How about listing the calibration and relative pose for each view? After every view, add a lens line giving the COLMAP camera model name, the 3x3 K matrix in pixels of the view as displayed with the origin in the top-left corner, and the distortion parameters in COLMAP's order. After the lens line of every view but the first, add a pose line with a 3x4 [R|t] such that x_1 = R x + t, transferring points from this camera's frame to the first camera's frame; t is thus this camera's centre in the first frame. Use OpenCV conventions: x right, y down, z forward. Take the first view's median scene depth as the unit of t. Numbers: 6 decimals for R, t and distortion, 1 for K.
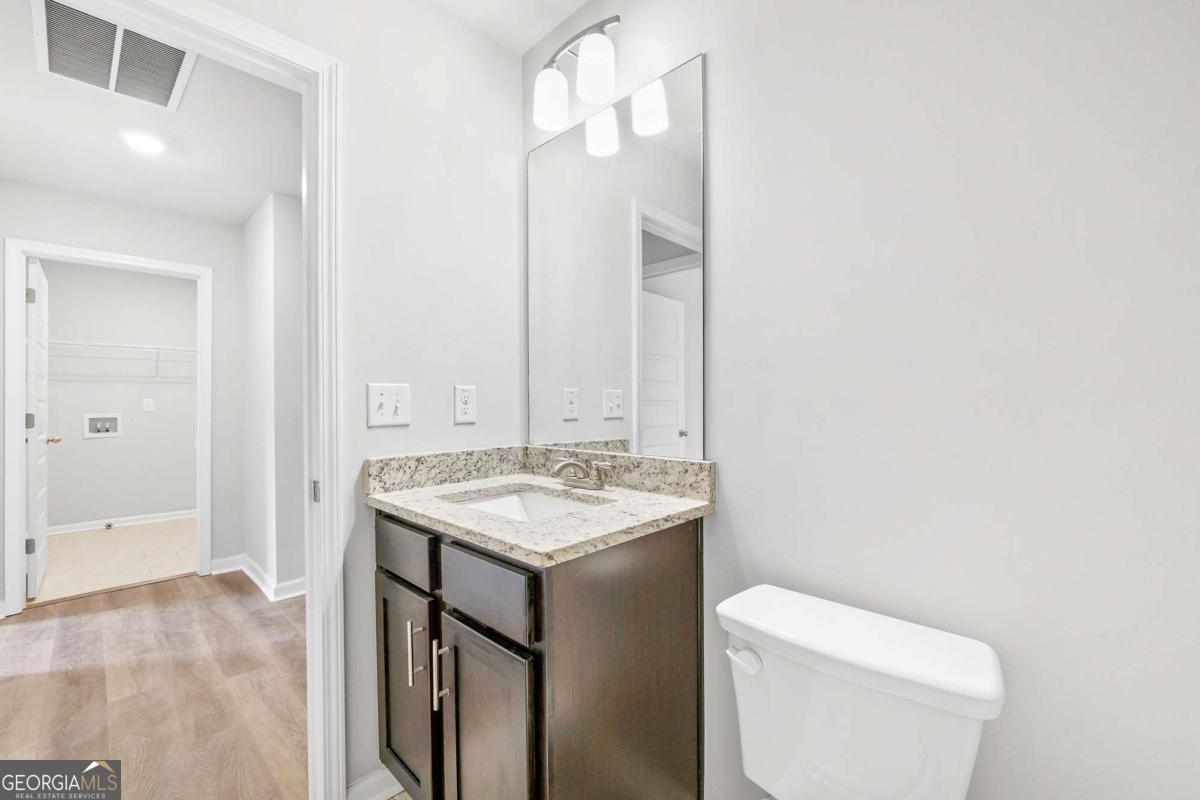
lens RADIAL K [[488.8, 0, 600.0], [0, 488.8, 400.0], [0, 0, 1]] dist [-0.009328, 0.000289]
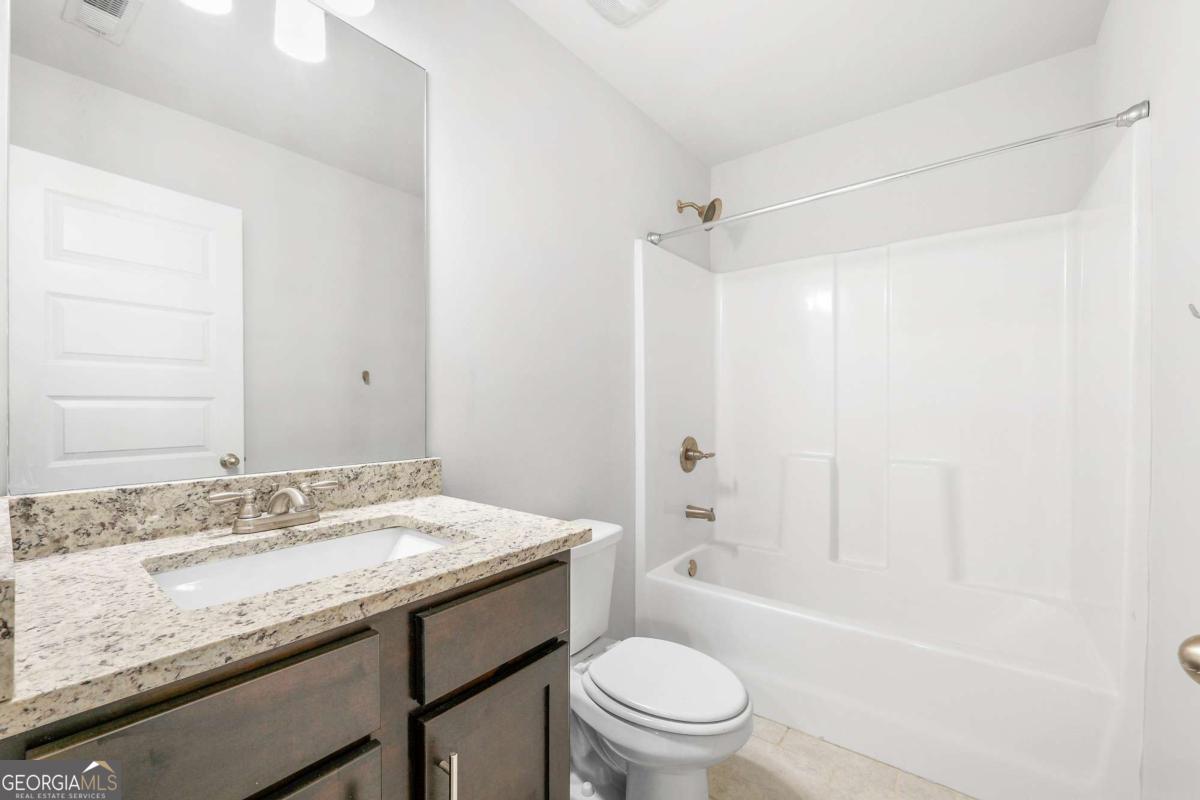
lens RADIAL K [[488.8, 0, 600.0], [0, 488.8, 400.0], [0, 0, 1]] dist [-0.009328, 0.000289]
pose [[-0.096784, 0.019787, 0.995109, -0.841820], [-0.004144, 0.999786, -0.020283, 0.018612], [-0.995297, -0.006087, -0.096681, 0.710914]]
